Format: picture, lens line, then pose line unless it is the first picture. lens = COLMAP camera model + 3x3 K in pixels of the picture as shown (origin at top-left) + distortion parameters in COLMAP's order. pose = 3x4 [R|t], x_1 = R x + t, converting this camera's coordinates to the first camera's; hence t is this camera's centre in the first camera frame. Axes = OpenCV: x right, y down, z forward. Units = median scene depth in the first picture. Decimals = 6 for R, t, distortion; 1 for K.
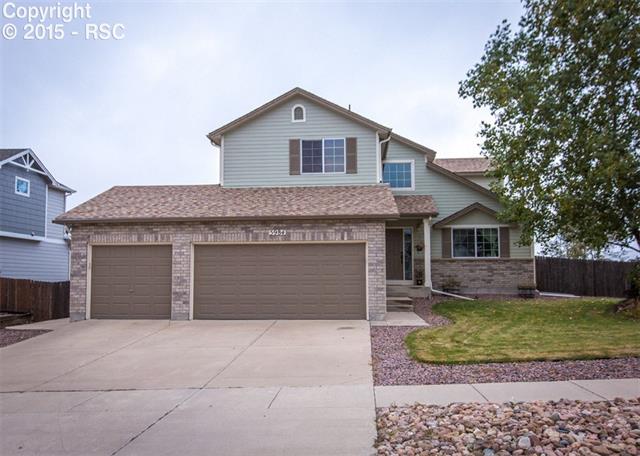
lens RADIAL K [[480.4, 0, 319.2], [0, 480.4, 254.4], [0, 0, 1]] dist [-0.000443, -0.000733]
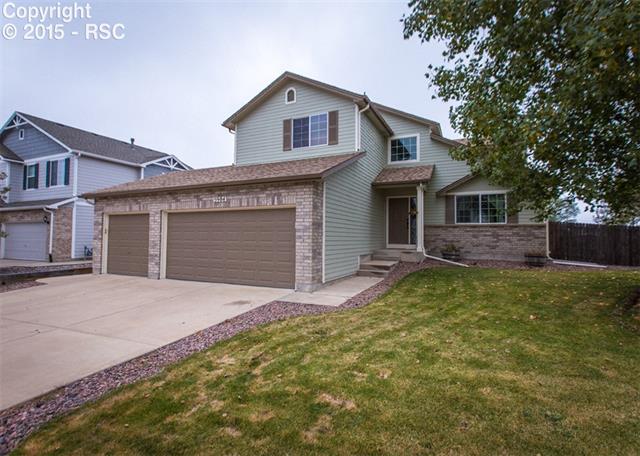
lens RADIAL K [[302.7, 0, 329.9], [0, 302.7, 226.8], [0, 0, 1]] dist [-0.000456, -0.001874]
pose [[0.951473, -0.002415, -0.307722, 0.261383], [0.005564, 0.999941, 0.009354, 0.006766], [0.307681, -0.010612, 0.951430, 0.351606]]
